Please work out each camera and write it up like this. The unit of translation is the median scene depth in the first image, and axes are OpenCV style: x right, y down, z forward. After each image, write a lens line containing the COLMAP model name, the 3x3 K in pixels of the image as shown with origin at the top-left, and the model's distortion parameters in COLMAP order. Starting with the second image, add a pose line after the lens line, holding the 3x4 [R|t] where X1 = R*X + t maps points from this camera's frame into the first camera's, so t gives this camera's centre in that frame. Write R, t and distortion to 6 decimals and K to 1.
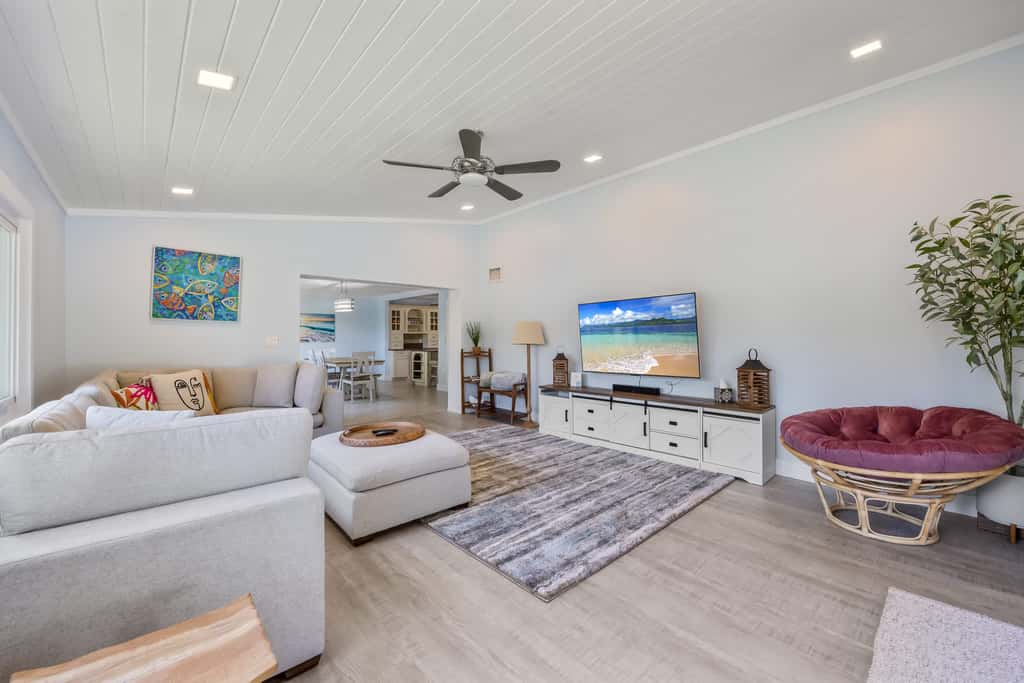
lens RADIAL K [[396.4, 0, 506.6], [0, 396.4, 339.1], [0, 0, 1]] dist [-0.001136, -0.000173]
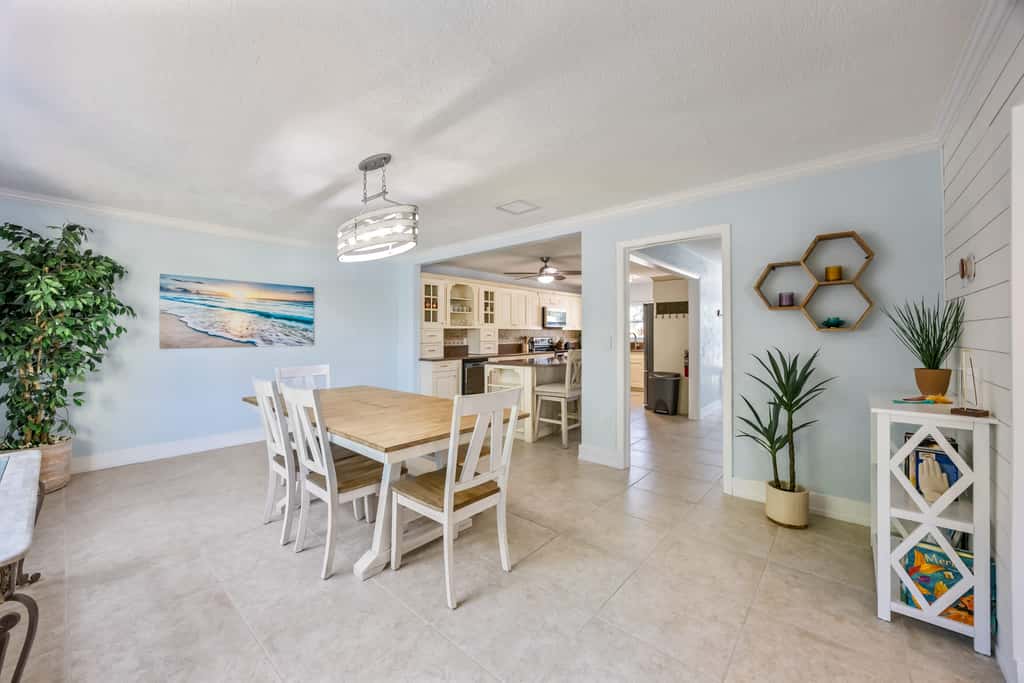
lens RADIAL K [[396.4, 0, 509.7], [0, 396.4, 335.1], [0, 0, 1]] dist [-0.001136, -0.000173]
pose [[0.992115, 0.008659, 0.125033, -0.239497], [-0.009439, 0.999940, 0.005645, -0.009191], [-0.124977, -0.006781, 0.992136, 0.460623]]
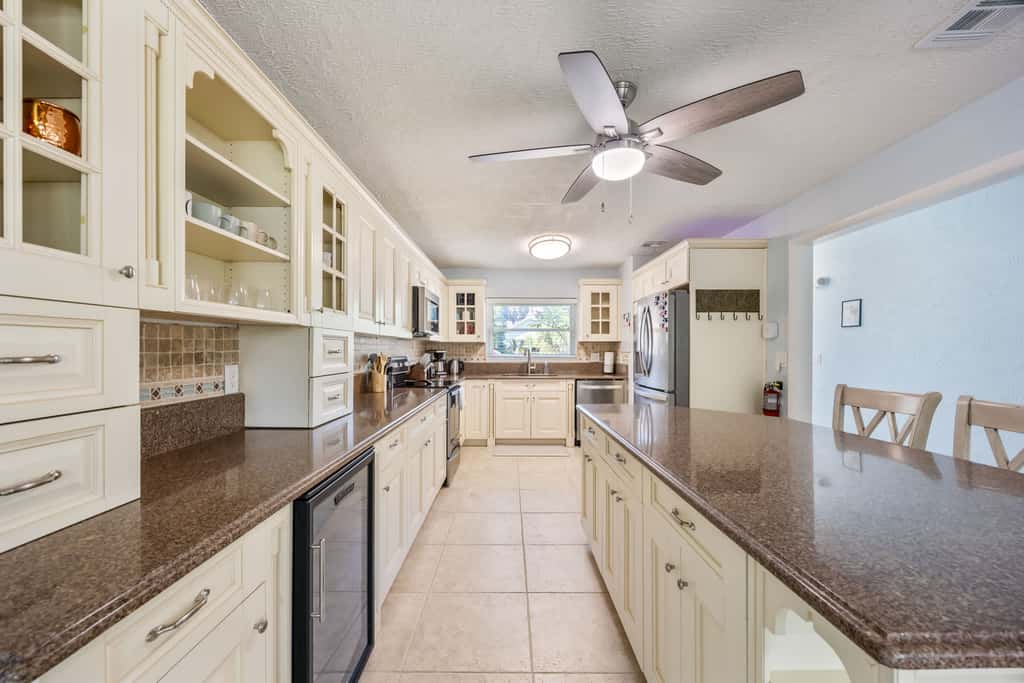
lens RADIAL K [[396.4, 0, 503.4], [0, 396.4, 348.6], [0, 0, 1]] dist [-0.001136, -0.000173]
pose [[0.670217, 0.014117, 0.742031, -0.271890], [-0.013190, 0.999888, -0.007109, -0.006625], [-0.742048, -0.005023, 0.670328, 0.896531]]
